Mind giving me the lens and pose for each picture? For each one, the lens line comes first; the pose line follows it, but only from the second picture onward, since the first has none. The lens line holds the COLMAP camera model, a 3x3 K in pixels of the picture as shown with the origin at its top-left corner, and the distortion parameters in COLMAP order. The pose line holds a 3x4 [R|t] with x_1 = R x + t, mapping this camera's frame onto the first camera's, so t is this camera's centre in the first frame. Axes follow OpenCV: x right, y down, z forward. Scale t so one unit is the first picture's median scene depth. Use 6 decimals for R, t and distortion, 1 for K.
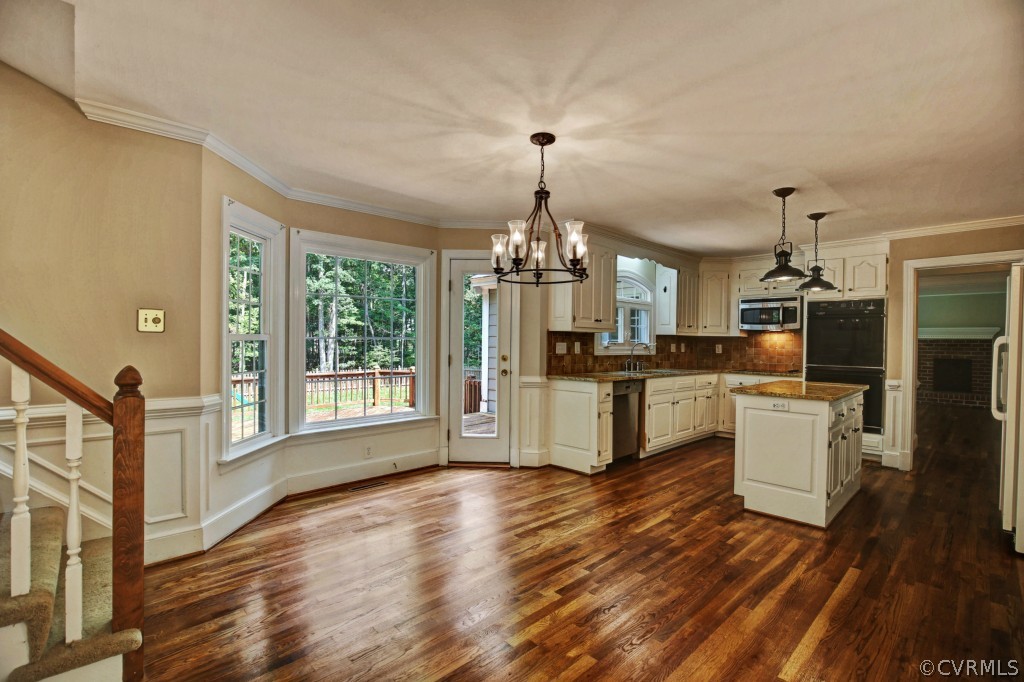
lens RADIAL K [[466.4, 0, 529.4], [0, 466.4, 349.5], [0, 0, 1]] dist [-0.028773, 0.001775]
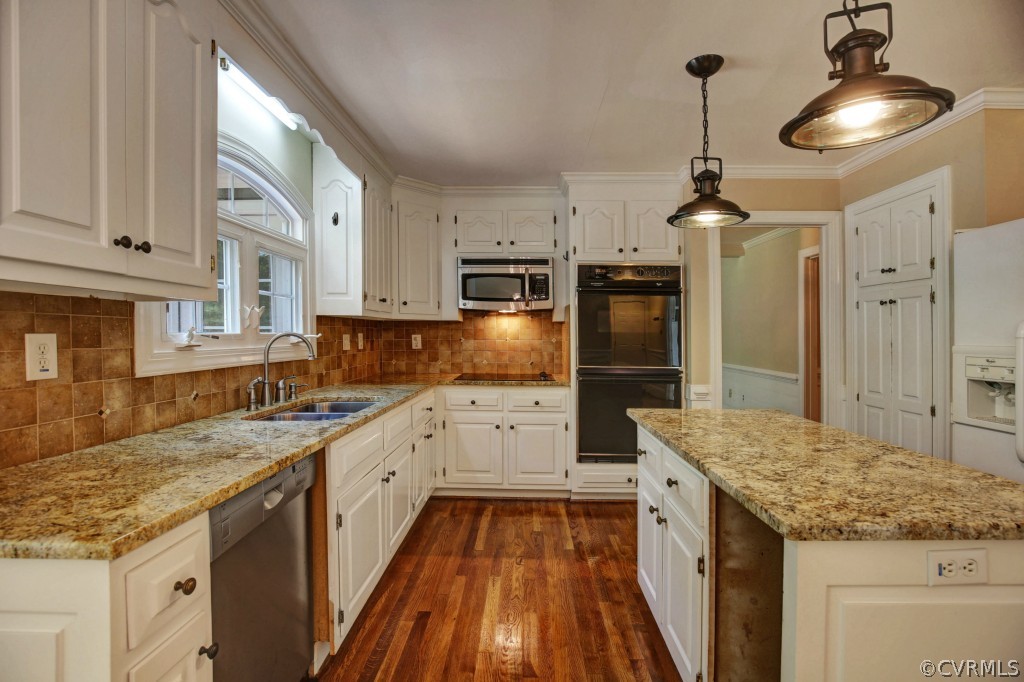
lens RADIAL K [[466.4, 0, 521.3], [0, 466.4, 344.1], [0, 0, 1]] dist [-0.028773, 0.001775]
pose [[0.718817, -0.024705, 0.694760, 0.103957], [0.015729, 0.999690, 0.019275, -0.009093], [-0.695022, -0.002927, 0.718983, 0.565381]]
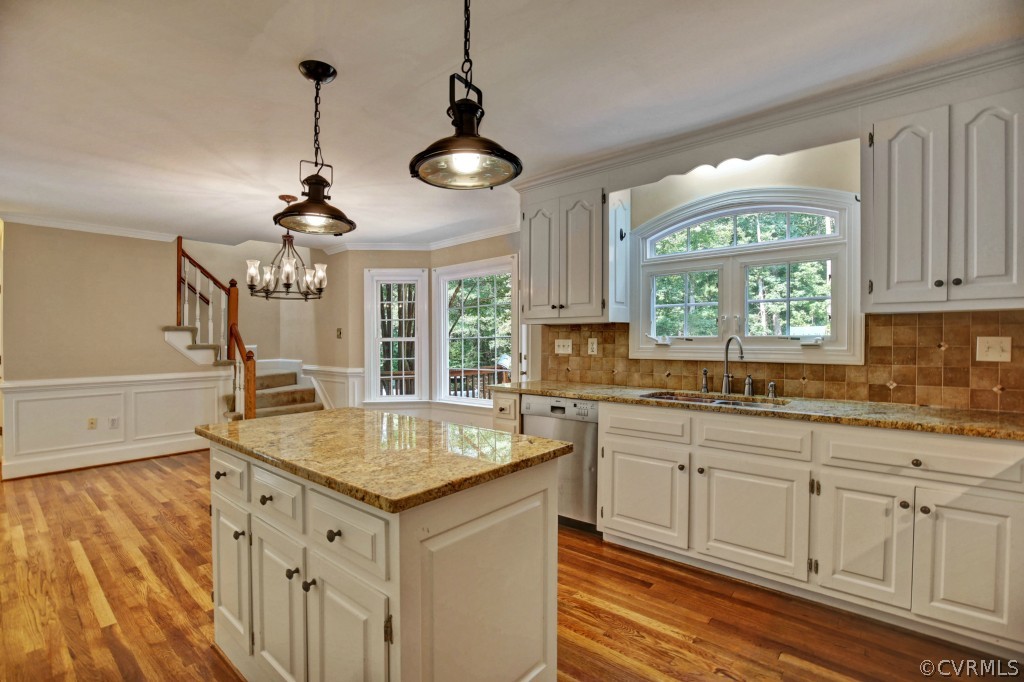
lens RADIAL K [[466.4, 0, 510.4], [0, 466.4, 344.4], [0, 0, 1]] dist [-0.028773, 0.001775]
pose [[0.077620, -0.002449, -0.996980, 0.684087], [-0.009131, 0.999953, -0.003167, -0.002458], [0.996941, 0.009350, 0.077594, 0.719869]]
